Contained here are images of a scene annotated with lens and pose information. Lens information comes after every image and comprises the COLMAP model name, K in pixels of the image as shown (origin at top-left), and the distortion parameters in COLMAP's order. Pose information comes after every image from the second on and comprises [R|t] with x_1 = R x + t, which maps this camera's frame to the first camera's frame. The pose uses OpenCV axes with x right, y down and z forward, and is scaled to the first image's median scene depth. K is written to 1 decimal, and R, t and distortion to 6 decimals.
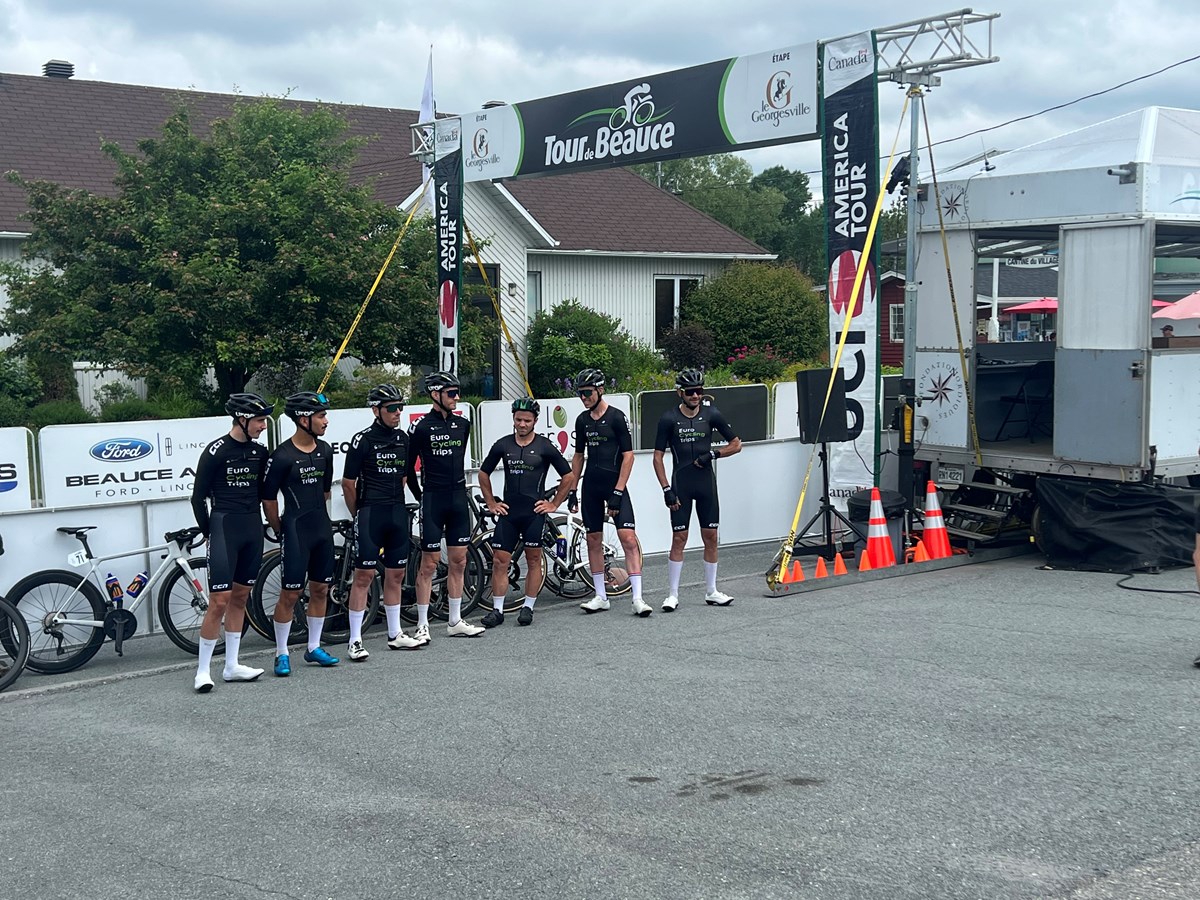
lens RADIAL K [[1535.5, 0, 602.6], [0, 1535.5, 466.2], [0, 0, 1]] dist [0.241696, -0.679311]
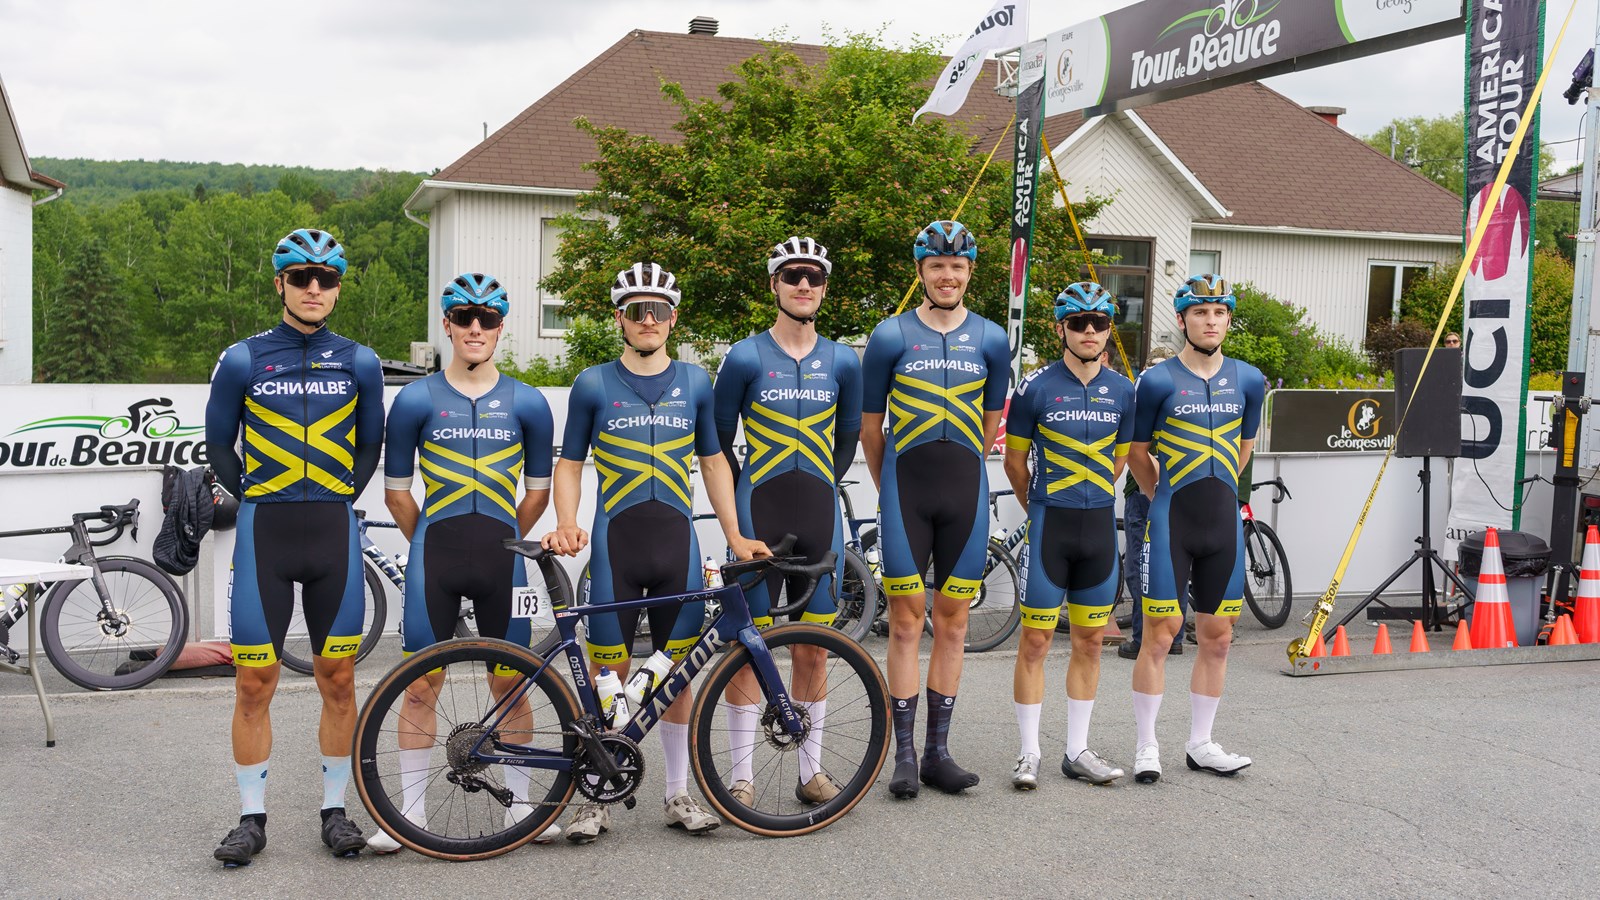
lens RADIAL K [[1589.8, 0, 856.3], [0, 1589.8, 453.1], [0, 0, 1]] dist [0.017974, -0.011044]
pose [[0.939950, 0.064605, -0.335141, 0.104956], [-0.070848, 0.997466, -0.006421, 0.003882], [0.333878, 0.029779, 0.942146, 0.184559]]
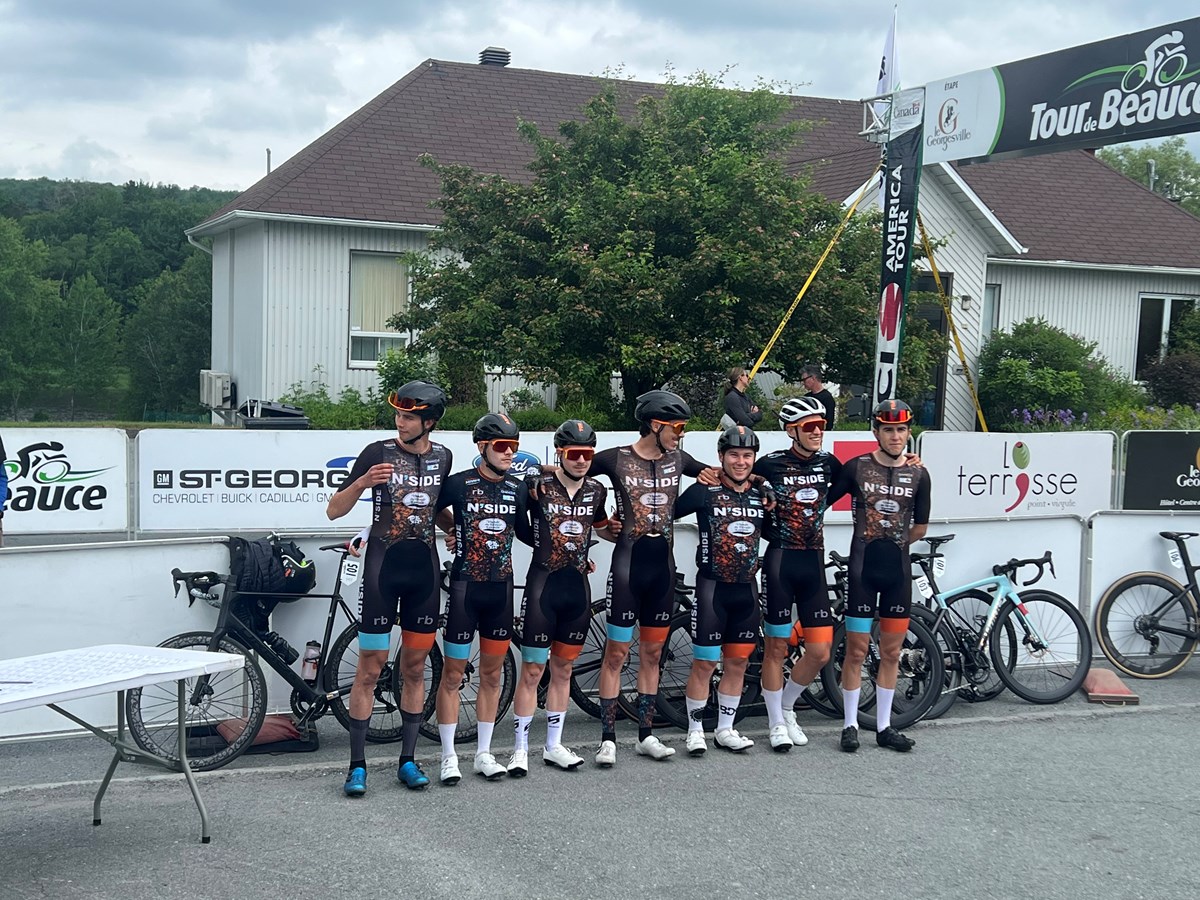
lens RADIAL K [[1535.5, 0, 602.6], [0, 1535.5, 466.2], [0, 0, 1]] dist [0.241696, -0.679311]
pose [[0.960796, 0.065869, -0.269318, -0.018634], [-0.070110, 0.997520, -0.006145, -0.006084], [0.268246, 0.024786, 0.963032, 0.155549]]
